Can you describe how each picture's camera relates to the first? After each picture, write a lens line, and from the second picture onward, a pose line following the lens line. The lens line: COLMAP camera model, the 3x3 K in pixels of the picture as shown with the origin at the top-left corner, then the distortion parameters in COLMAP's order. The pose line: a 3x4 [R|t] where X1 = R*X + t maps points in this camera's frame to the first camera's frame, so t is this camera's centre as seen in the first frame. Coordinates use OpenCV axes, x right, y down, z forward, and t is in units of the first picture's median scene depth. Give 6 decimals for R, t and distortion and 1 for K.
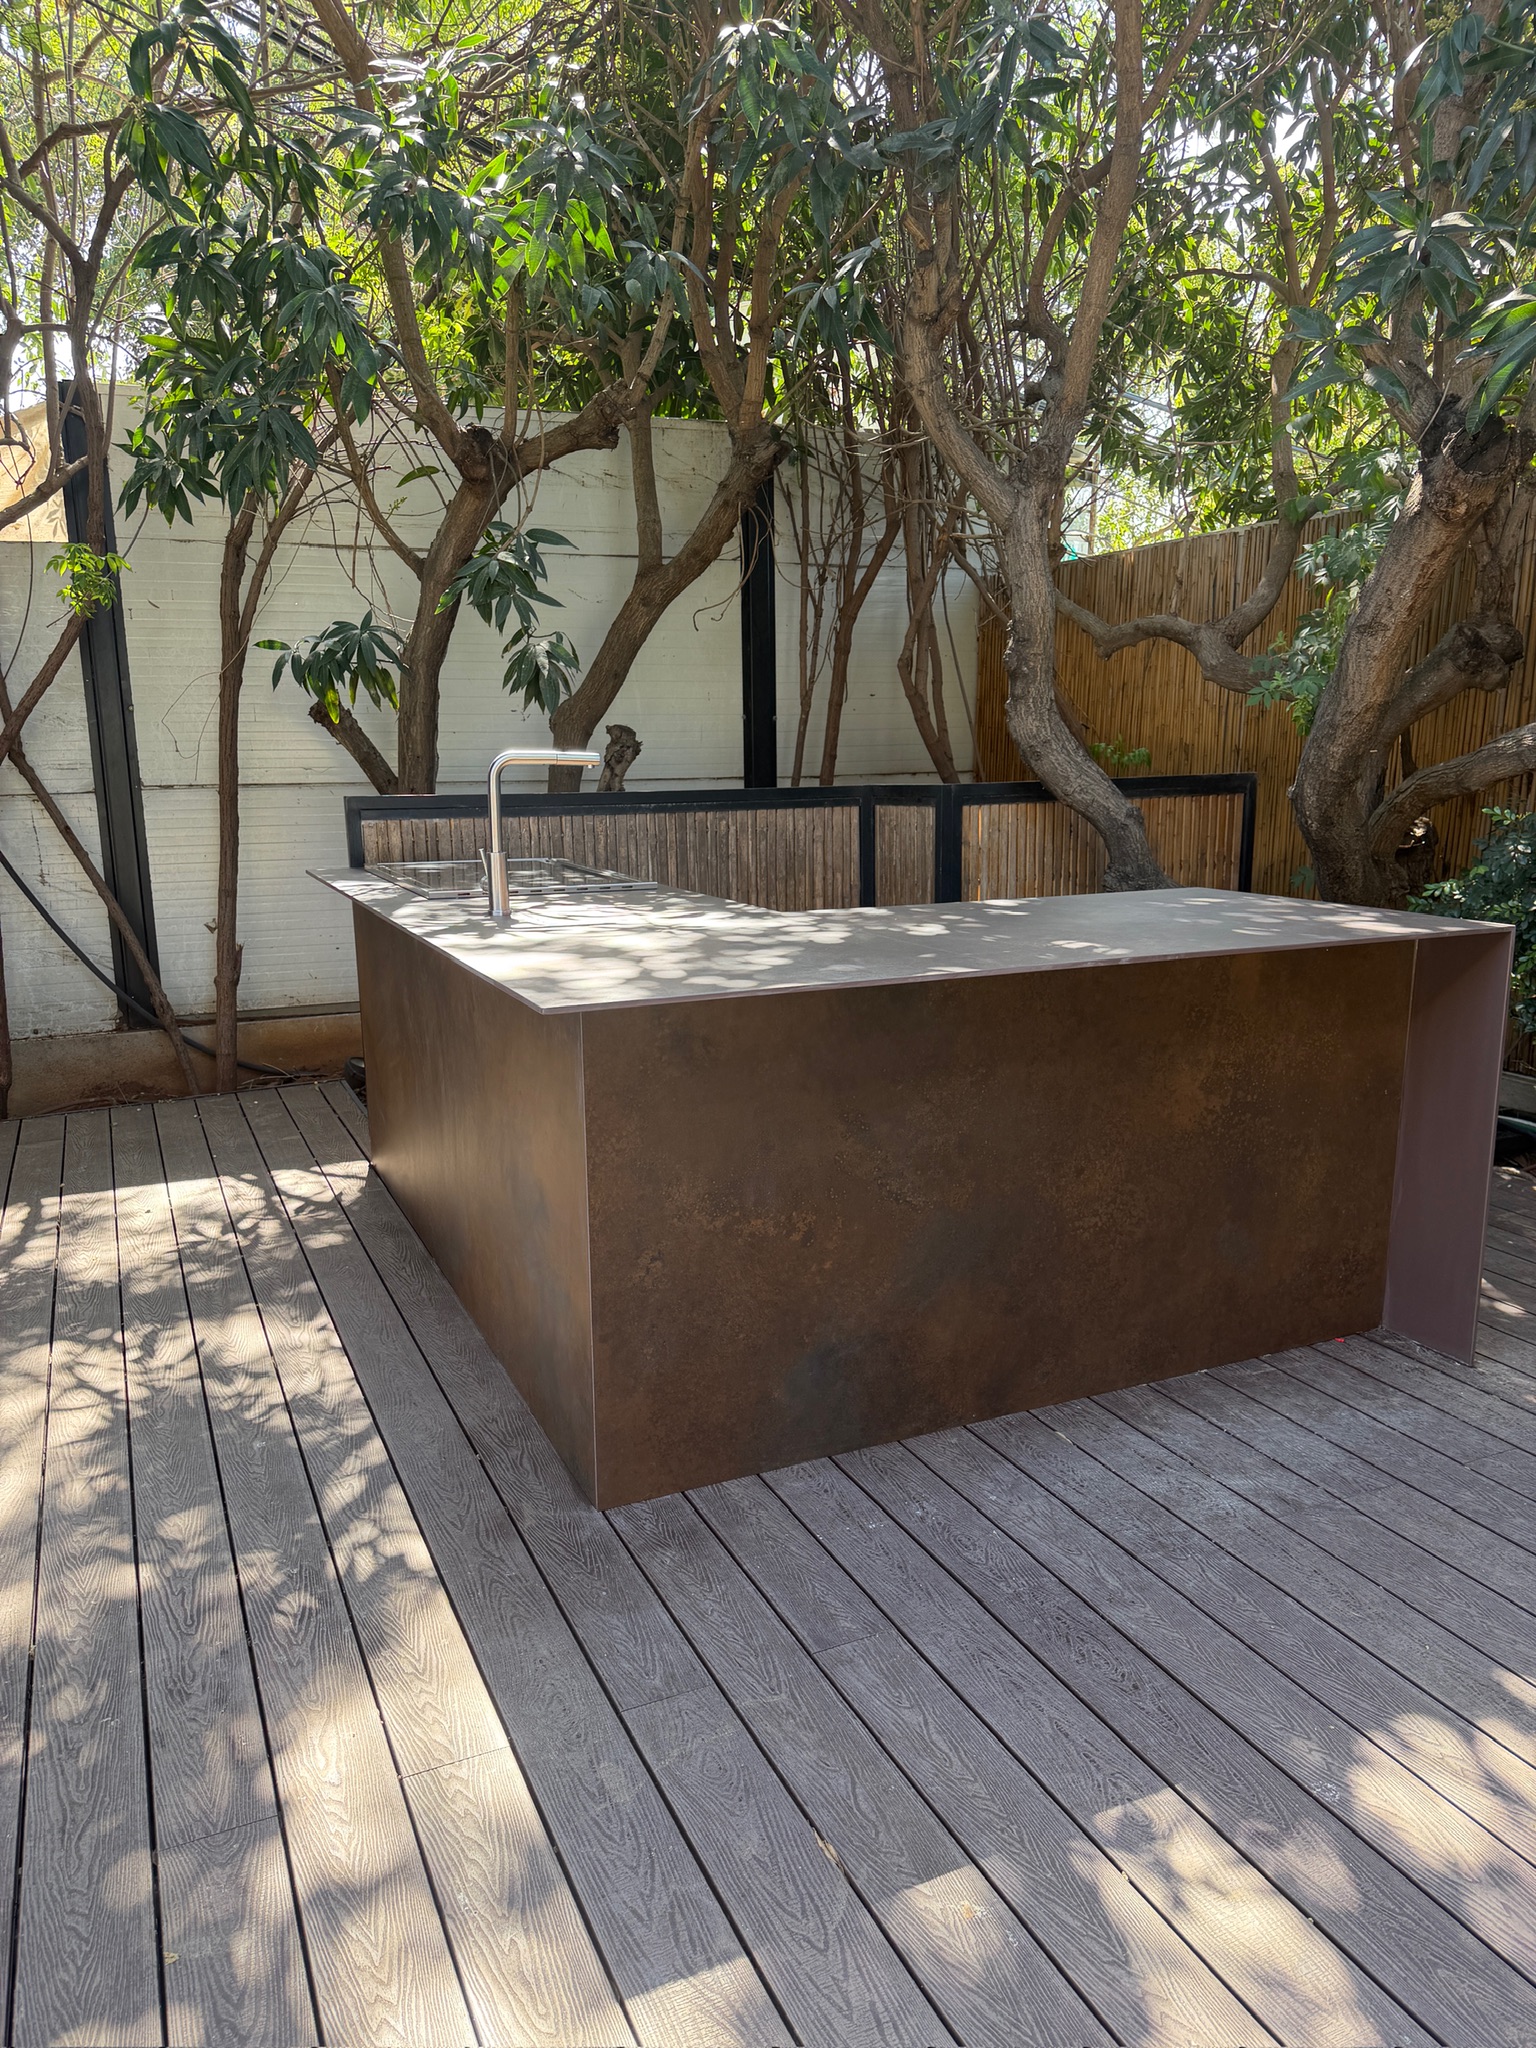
lens RADIAL K [[1492.8, 0, 774.4], [0, 1492.8, 1044.4], [0, 0, 1]] dist [0.098471, -0.000384]
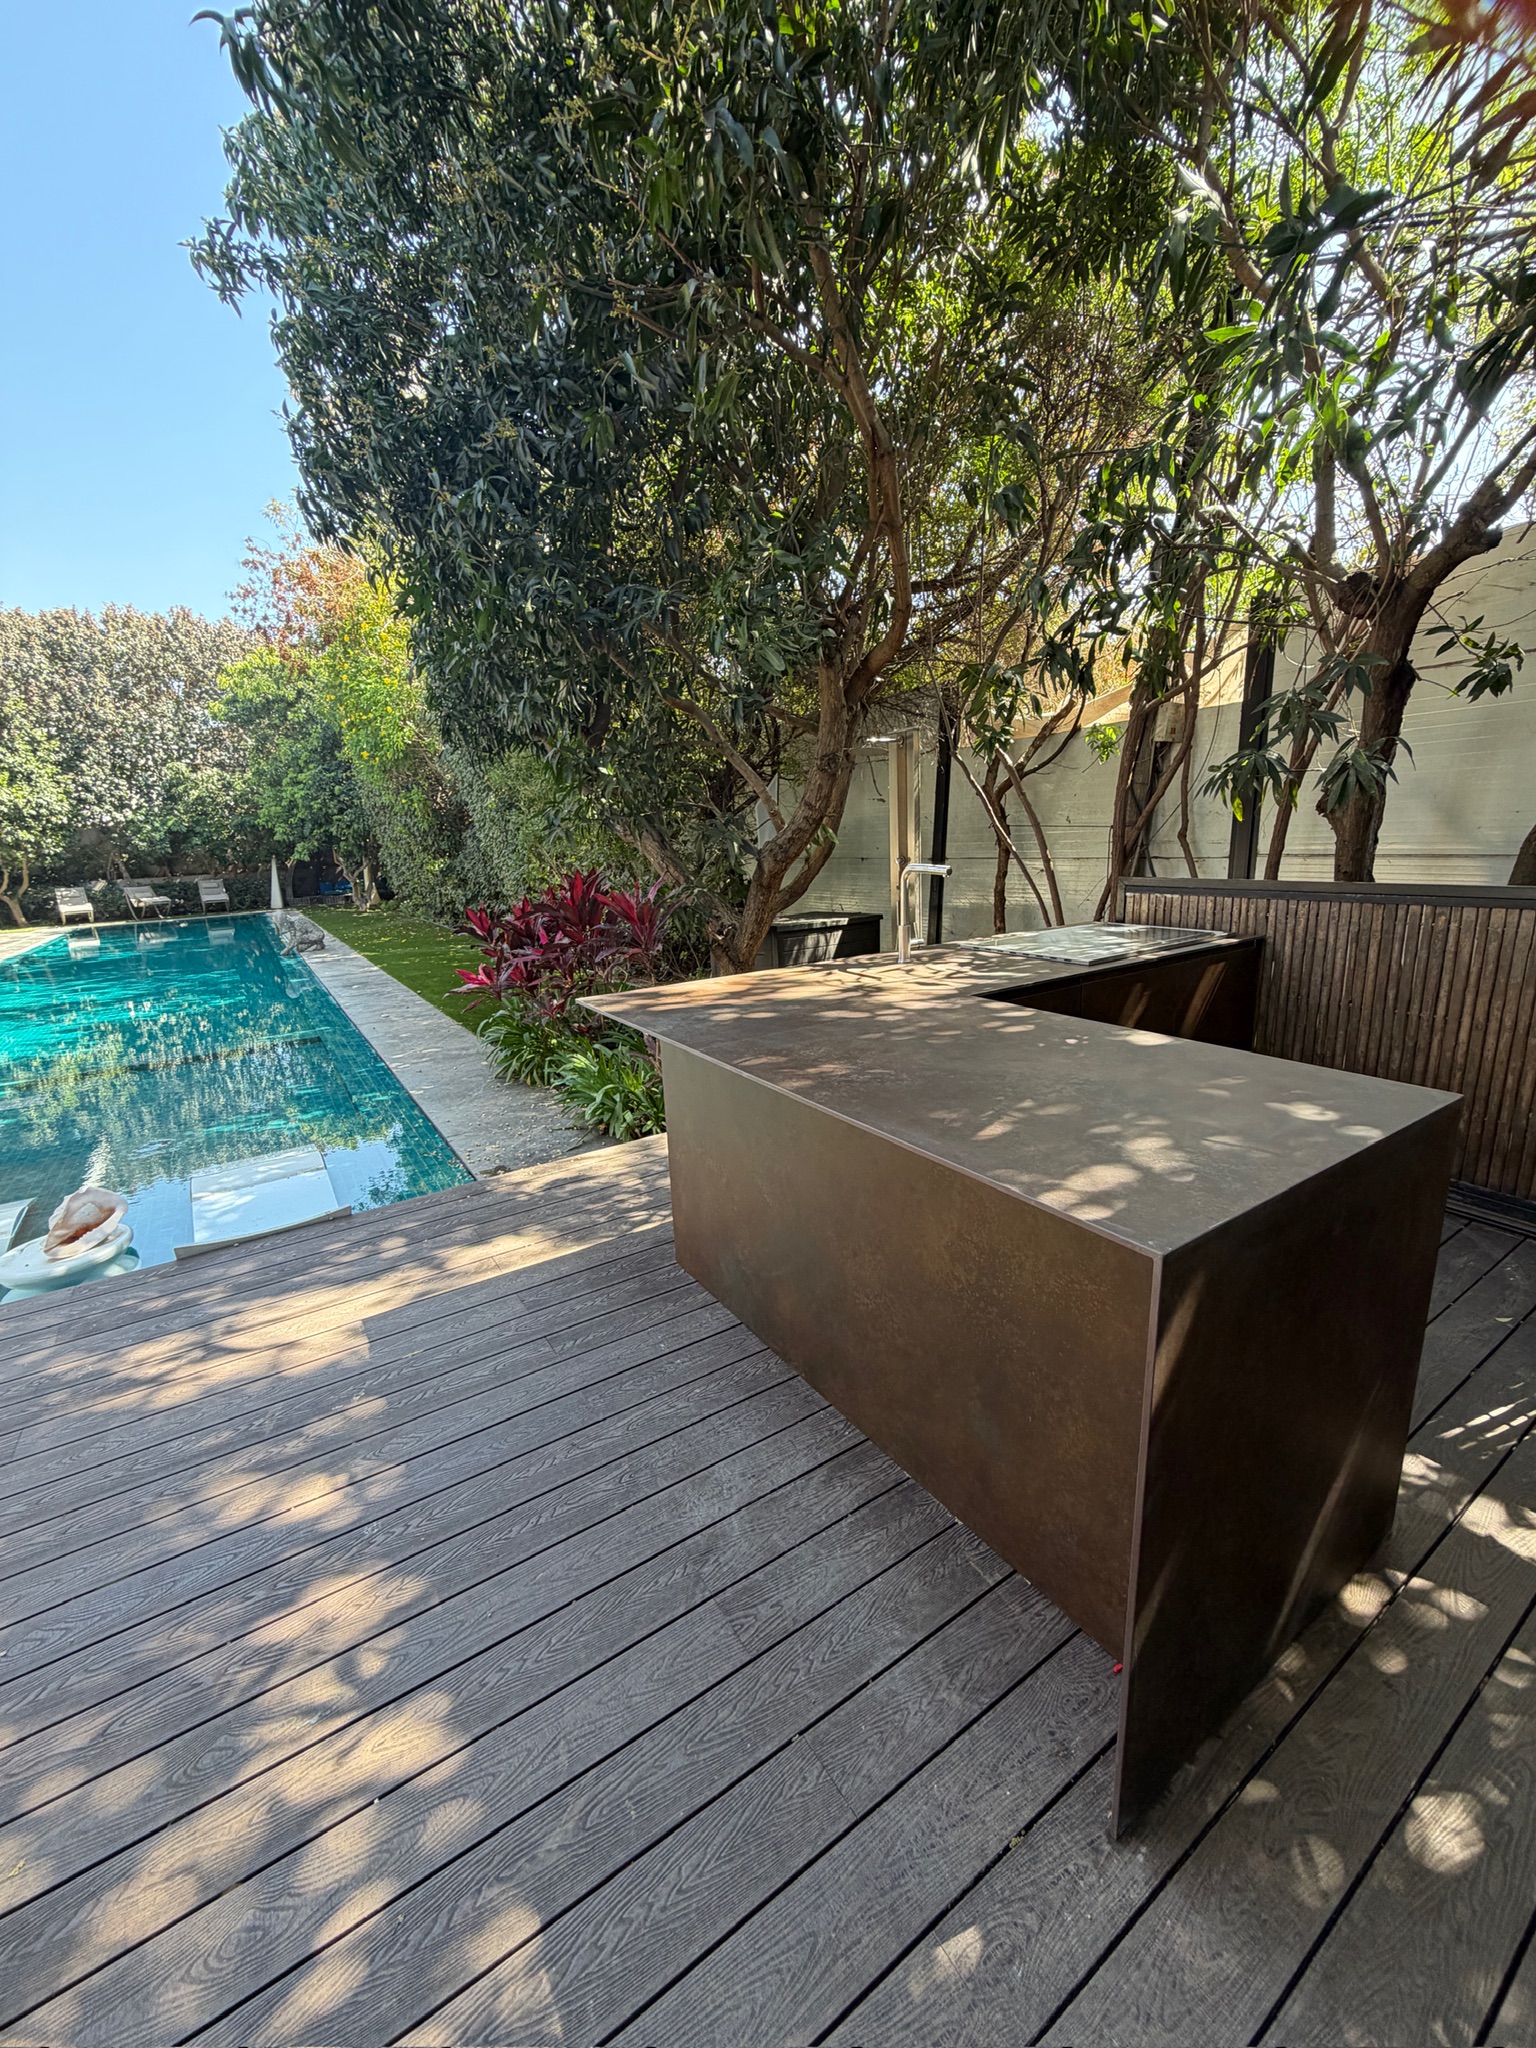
lens RADIAL K [[808.9, 0, 768.0], [0, 808.9, 1024.0], [0, 0, 1]] dist [-0.000306, -0.000008]
pose [[0.155697, 0.238308, -0.958628, 0.512386], [-0.156586, 0.964147, 0.214247, -0.145116], [0.975315, 0.116750, 0.187431, 0.530357]]
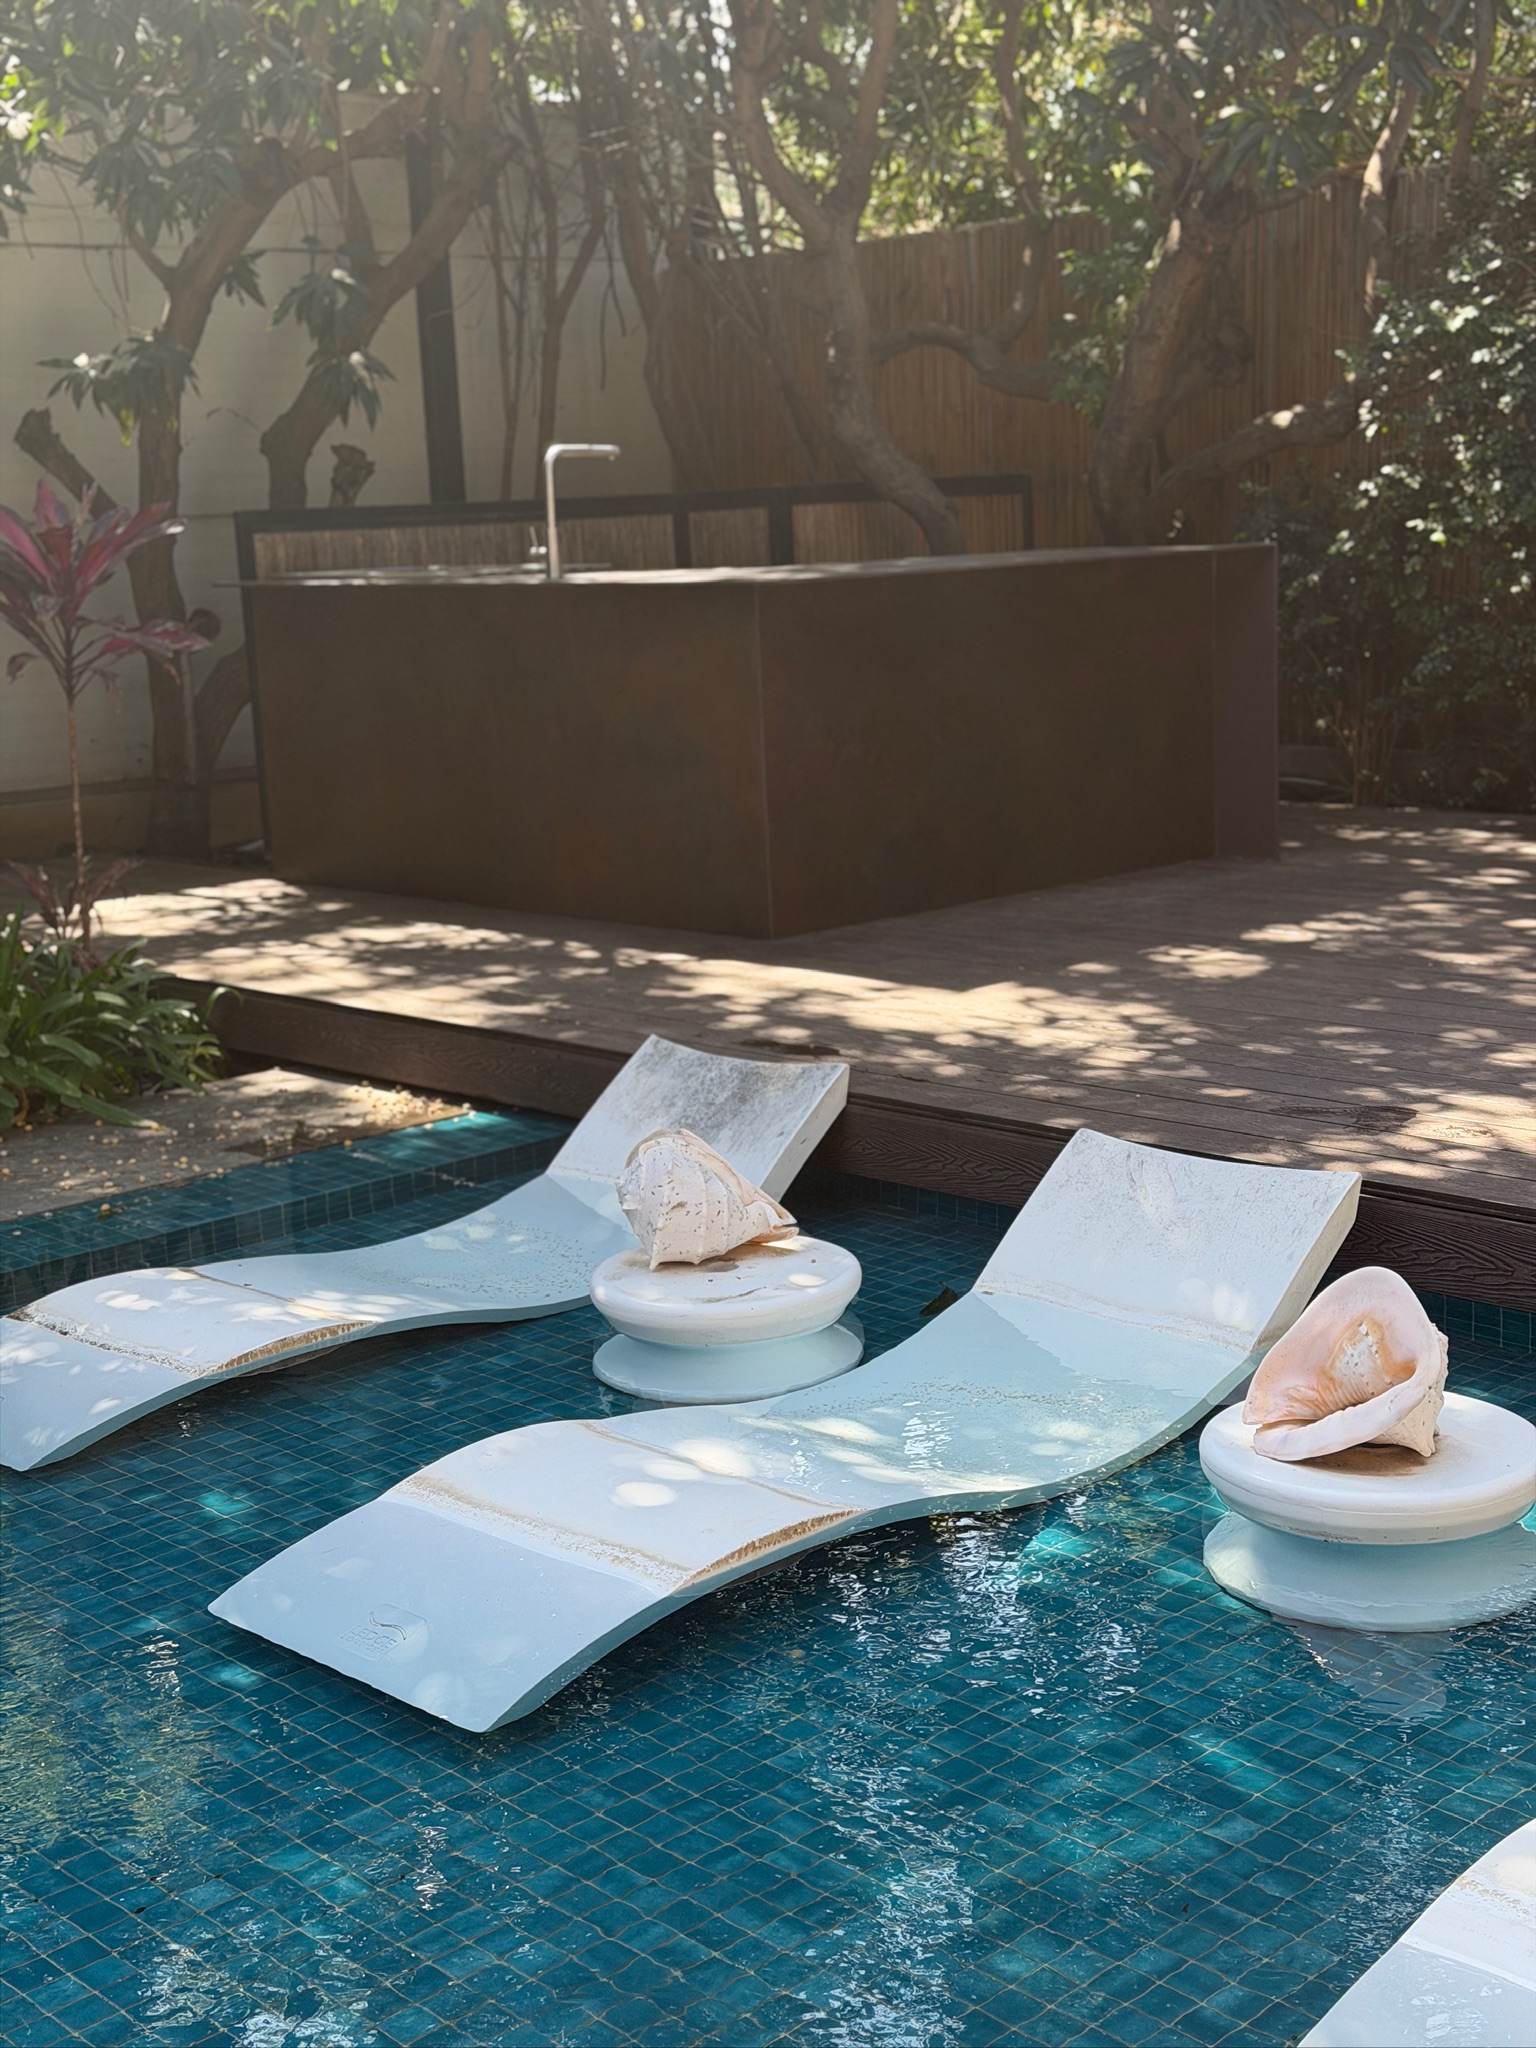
lens RADIAL K [[3002.7, 0, 768.0], [0, 3002.7, 1024.0], [0, 0, 1]] dist [-0.014444, 2.507812]
pose [[0.952894, -0.082571, 0.291847, -0.595342], [0.092129, 0.995563, -0.019136, 0.268389], [-0.288972, 0.045122, 0.956273, -1.108528]]
